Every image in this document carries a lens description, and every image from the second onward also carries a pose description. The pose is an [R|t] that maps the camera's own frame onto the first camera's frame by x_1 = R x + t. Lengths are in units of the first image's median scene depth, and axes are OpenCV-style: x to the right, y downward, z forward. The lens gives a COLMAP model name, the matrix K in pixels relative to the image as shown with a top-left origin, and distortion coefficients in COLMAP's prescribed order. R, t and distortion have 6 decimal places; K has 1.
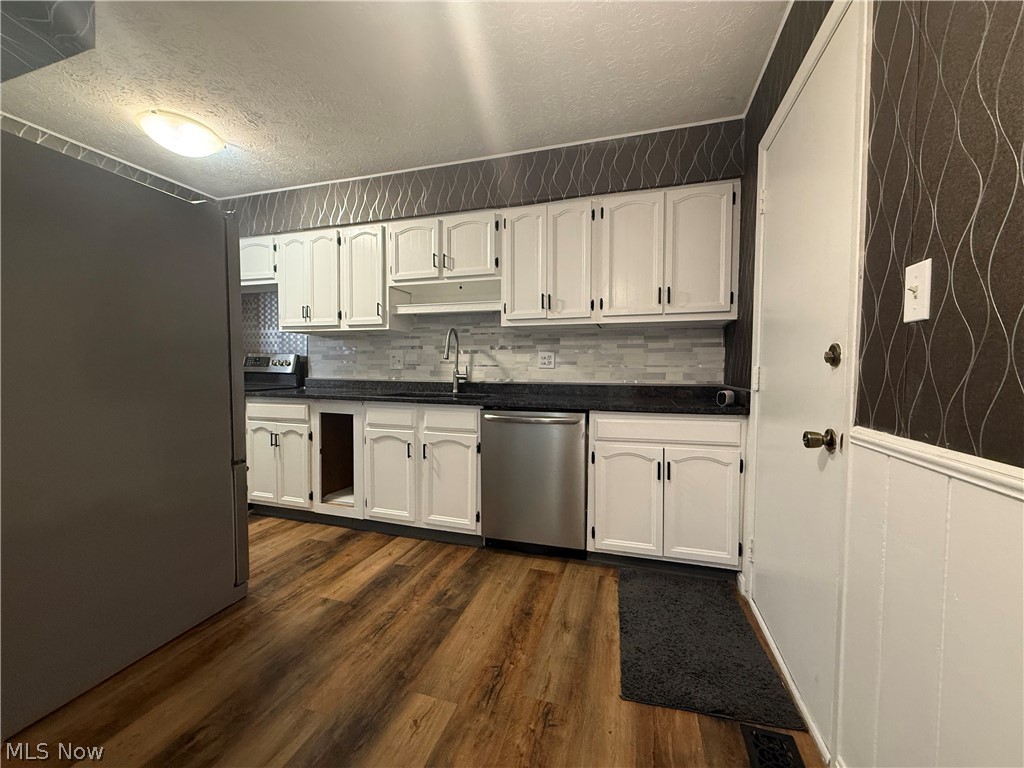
lens RADIAL K [[407.5, 0, 512.0], [0, 407.5, 384.0], [0, 0, 1]] dist [-0.001258, 0.000445]
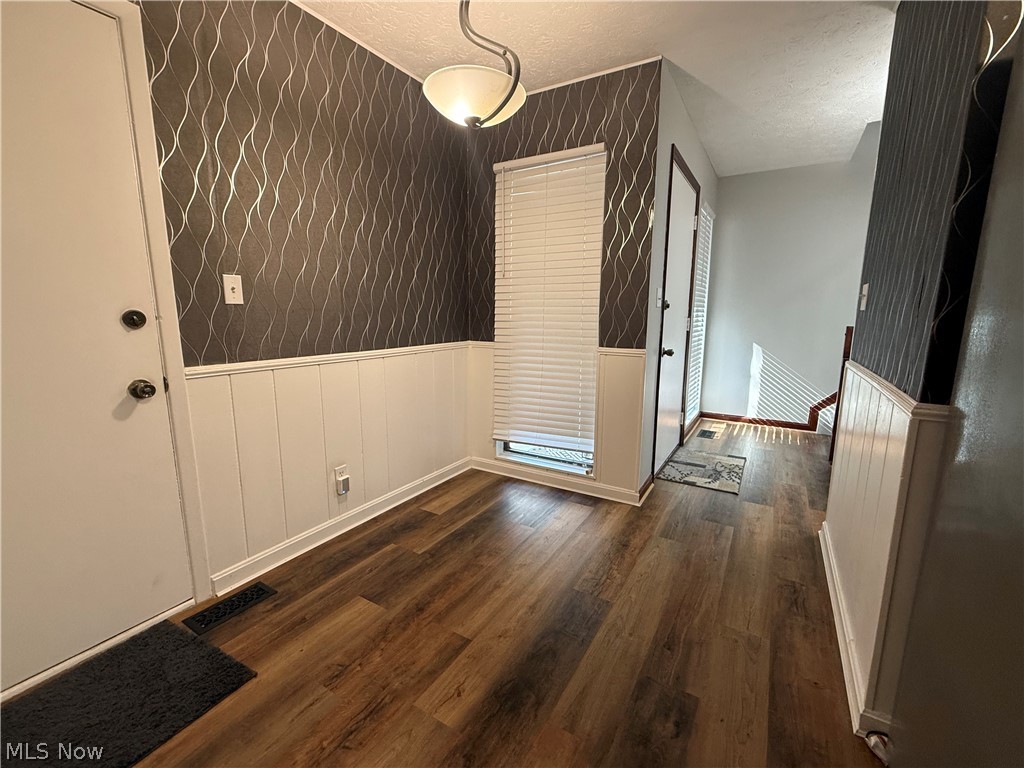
lens RADIAL K [[440.8, 0, 512.0], [0, 440.8, 384.0], [0, 0, 1]] dist [0.000426, 0.000042]
pose [[-0.971206, -0.051042, 0.232710, -0.258084], [-0.000634, 0.977330, 0.211720, -0.065832], [-0.238241, 0.205477, -0.949221, 0.822764]]
